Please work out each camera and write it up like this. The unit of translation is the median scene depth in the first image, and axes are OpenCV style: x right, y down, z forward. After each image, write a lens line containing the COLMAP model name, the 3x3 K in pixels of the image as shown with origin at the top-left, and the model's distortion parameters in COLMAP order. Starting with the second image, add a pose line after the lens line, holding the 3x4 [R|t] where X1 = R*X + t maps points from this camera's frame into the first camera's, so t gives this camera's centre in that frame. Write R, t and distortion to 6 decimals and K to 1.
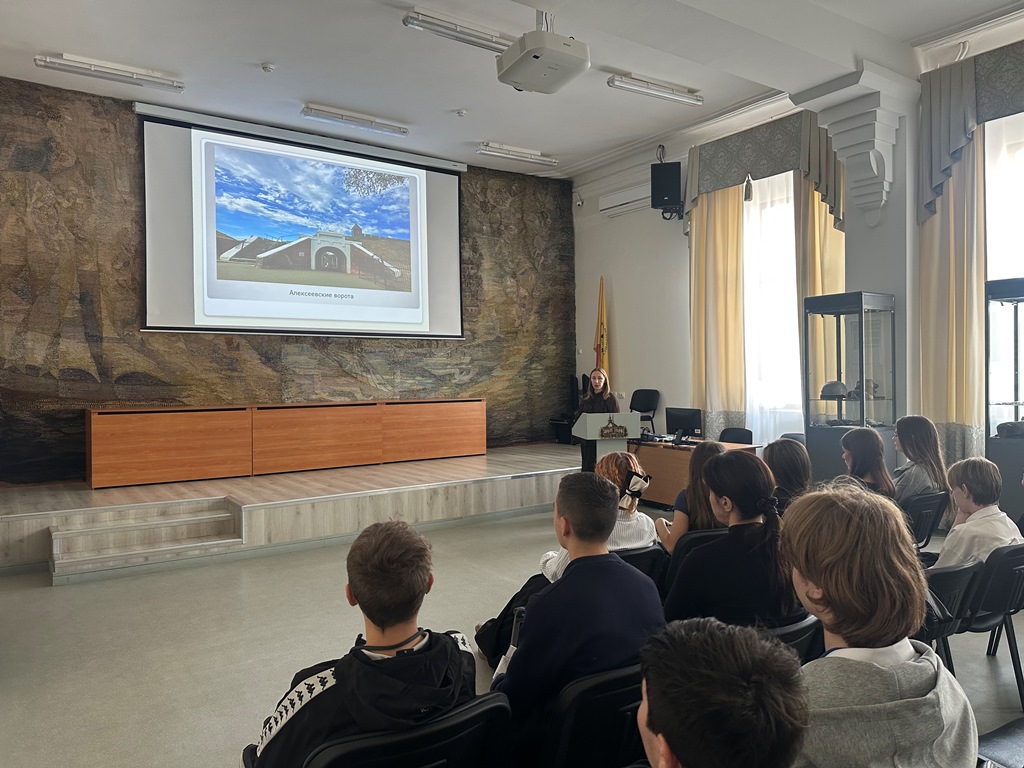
lens RADIAL K [[717.5, 0, 513.6], [0, 717.5, 385.7], [0, 0, 1]] dist [0.053198, -0.063971]
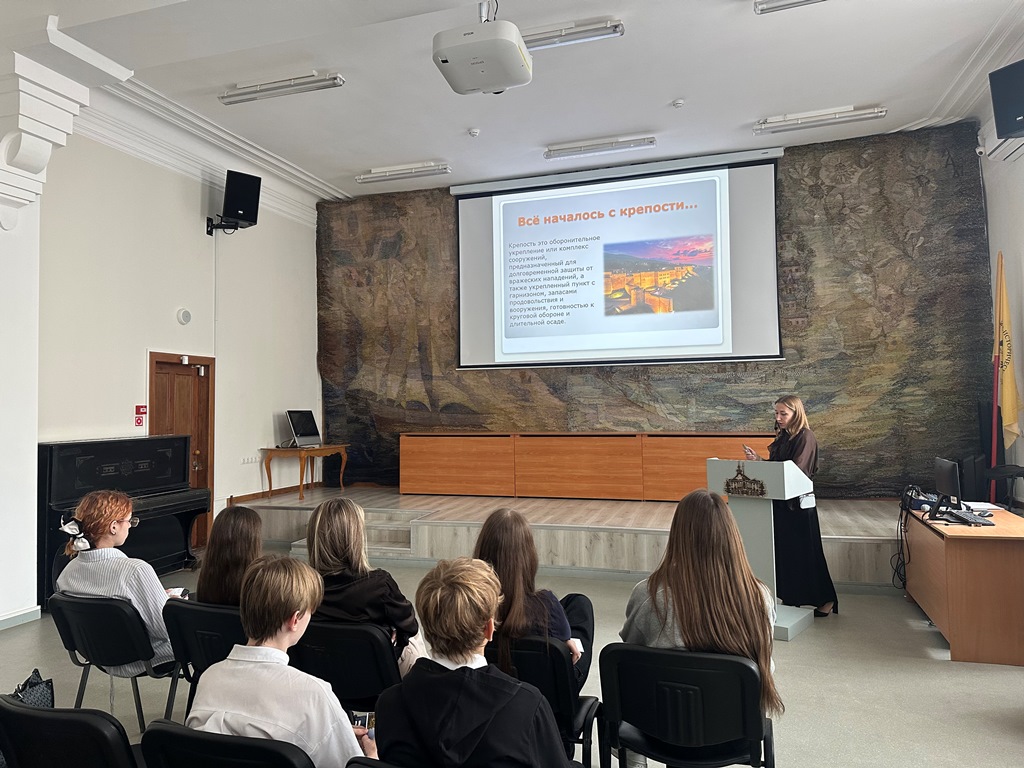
lens RADIAL K [[717.5, 0, 497.5], [0, 717.5, 381.7], [0, 0, 1]] dist [0.053198, -0.063971]
pose [[0.602689, -0.025674, -0.797563, 0.496776], [-0.003088, 0.999400, -0.034505, -0.013193], [0.797970, 0.023258, 0.602248, 0.319901]]
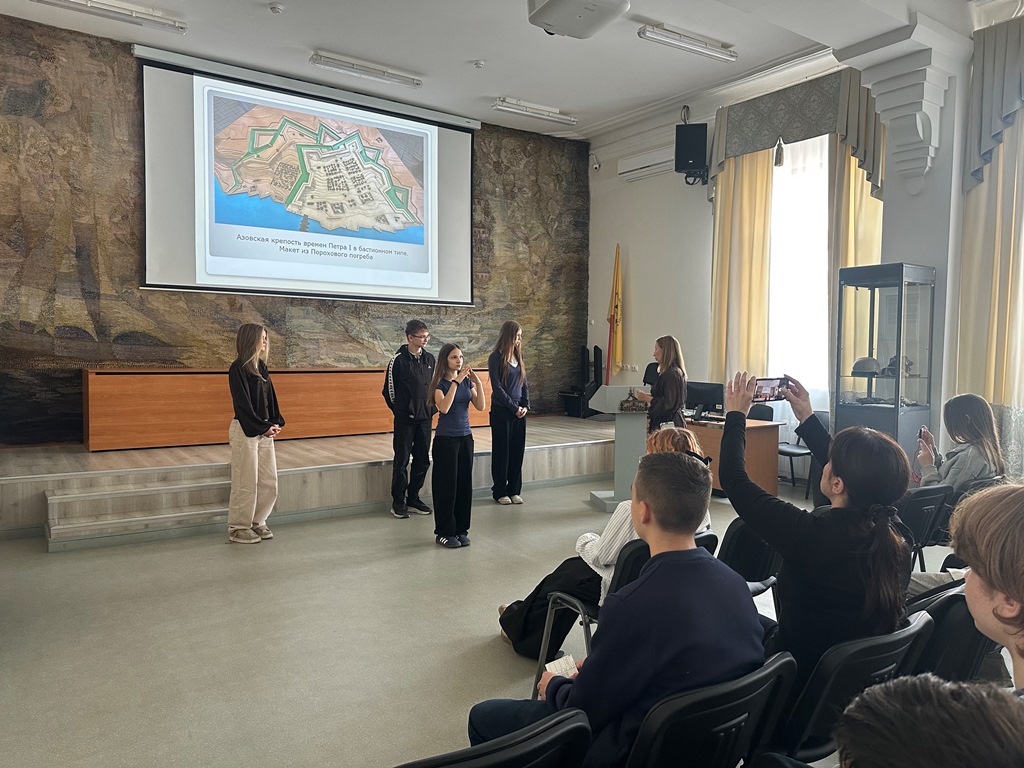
lens RADIAL K [[717.5, 0, 510.2], [0, 717.5, 389.6], [0, 0, 1]] dist [0.053198, -0.063971]
pose [[0.999736, 0.022982, 0.000310, -0.023061], [-0.022973, 0.998742, 0.044579, 0.003875], [0.000715, -0.044574, 0.999006, 0.038800]]
